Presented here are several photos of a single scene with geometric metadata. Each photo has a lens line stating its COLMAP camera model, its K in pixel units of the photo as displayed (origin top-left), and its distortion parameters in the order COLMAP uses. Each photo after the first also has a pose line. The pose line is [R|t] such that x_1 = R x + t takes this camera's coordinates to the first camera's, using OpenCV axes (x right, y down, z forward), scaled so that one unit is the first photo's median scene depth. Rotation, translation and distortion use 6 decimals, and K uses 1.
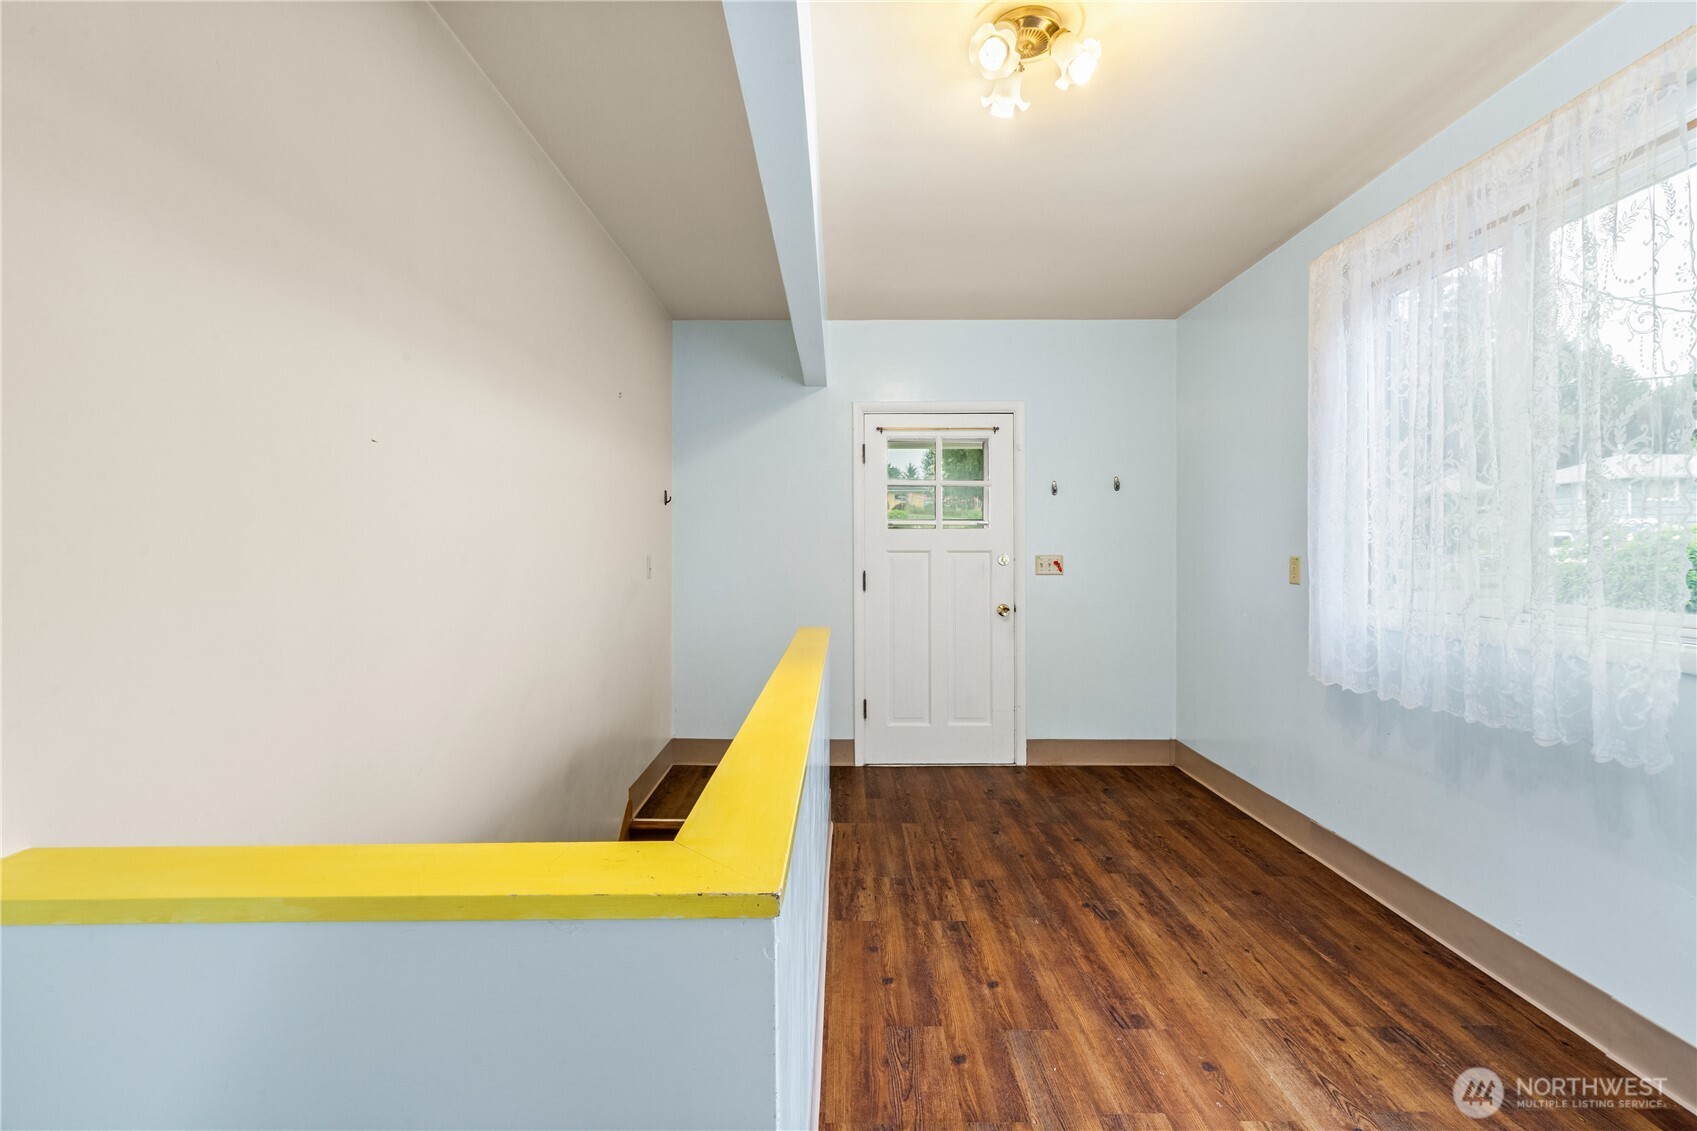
lens RADIAL K [[773.2, 0, 848.6], [0, 773.2, 558.1], [0, 0, 1]] dist [-0.007074, 0.002623]
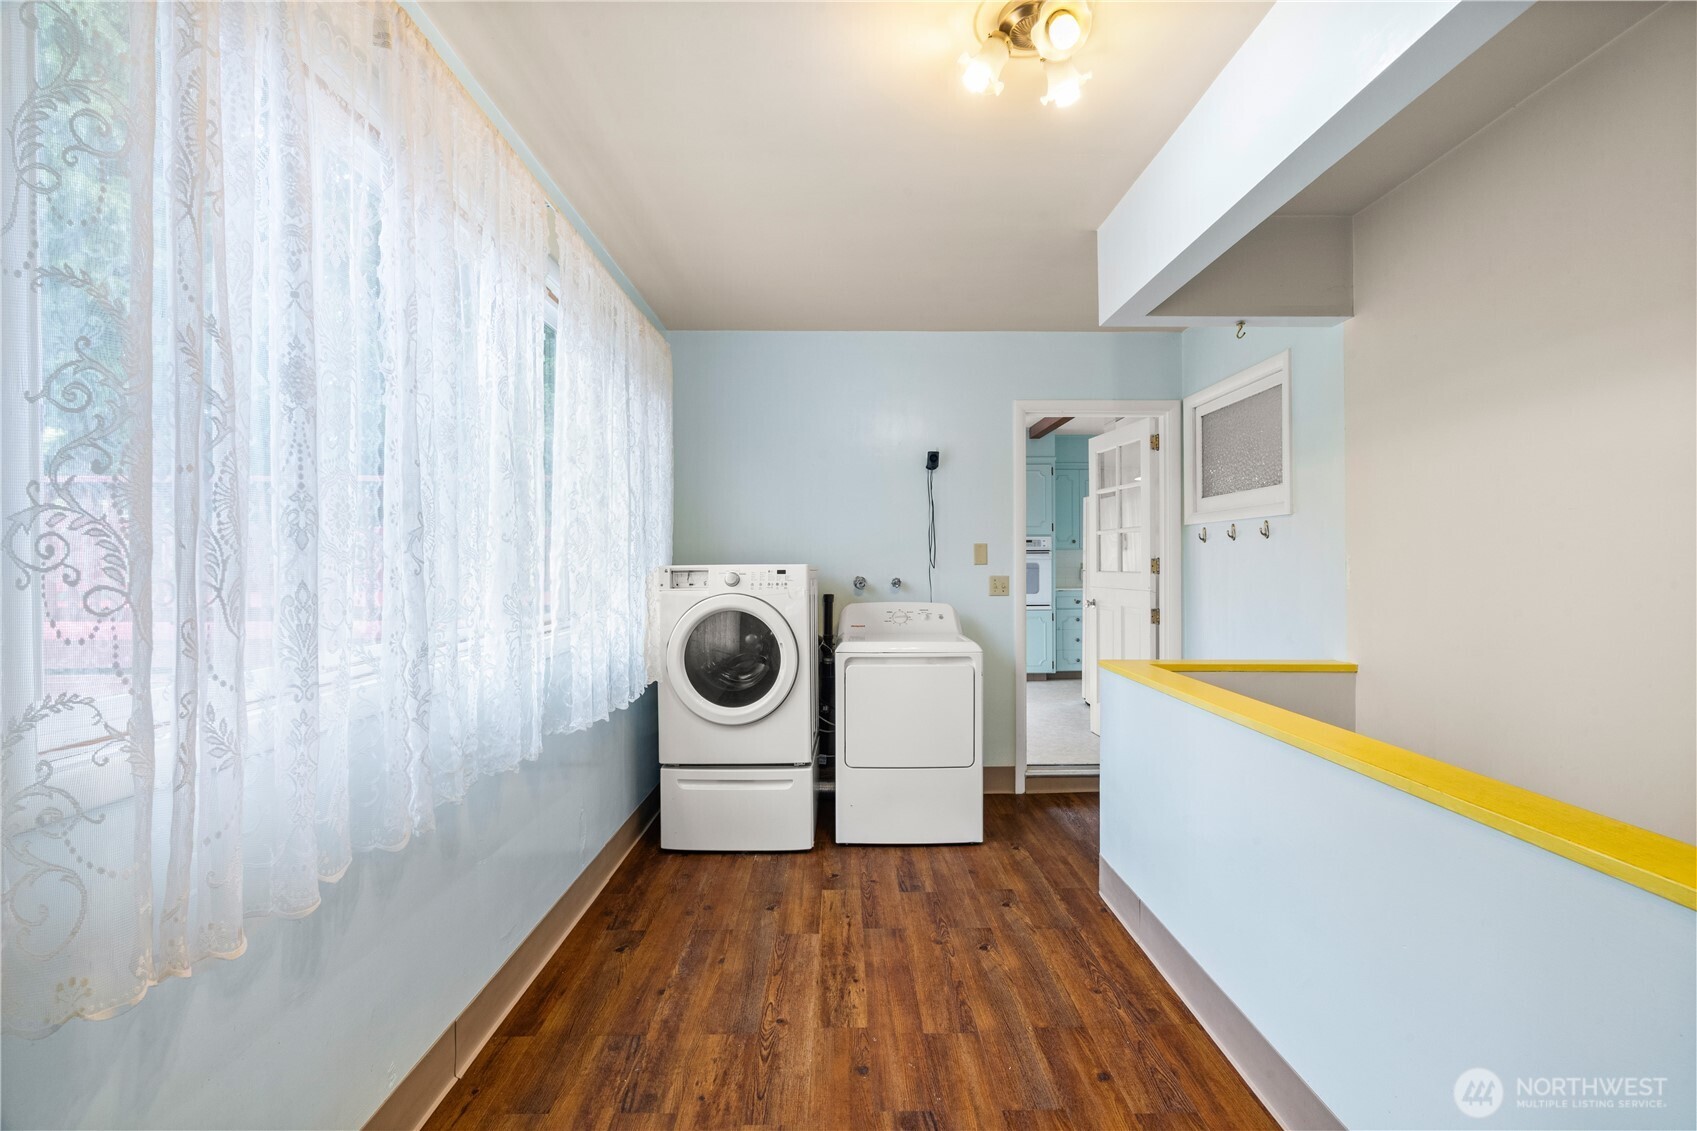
lens RADIAL K [[773.2, 0, 848.6], [0, 773.2, 563.4], [0, 0, 1]] dist [-0.007074, 0.002623]
pose [[-0.999976, 0.003975, -0.005724, 0.481923], [0.003897, 0.999899, 0.013699, -0.037807], [0.005778, 0.013676, -0.999890, 2.002130]]
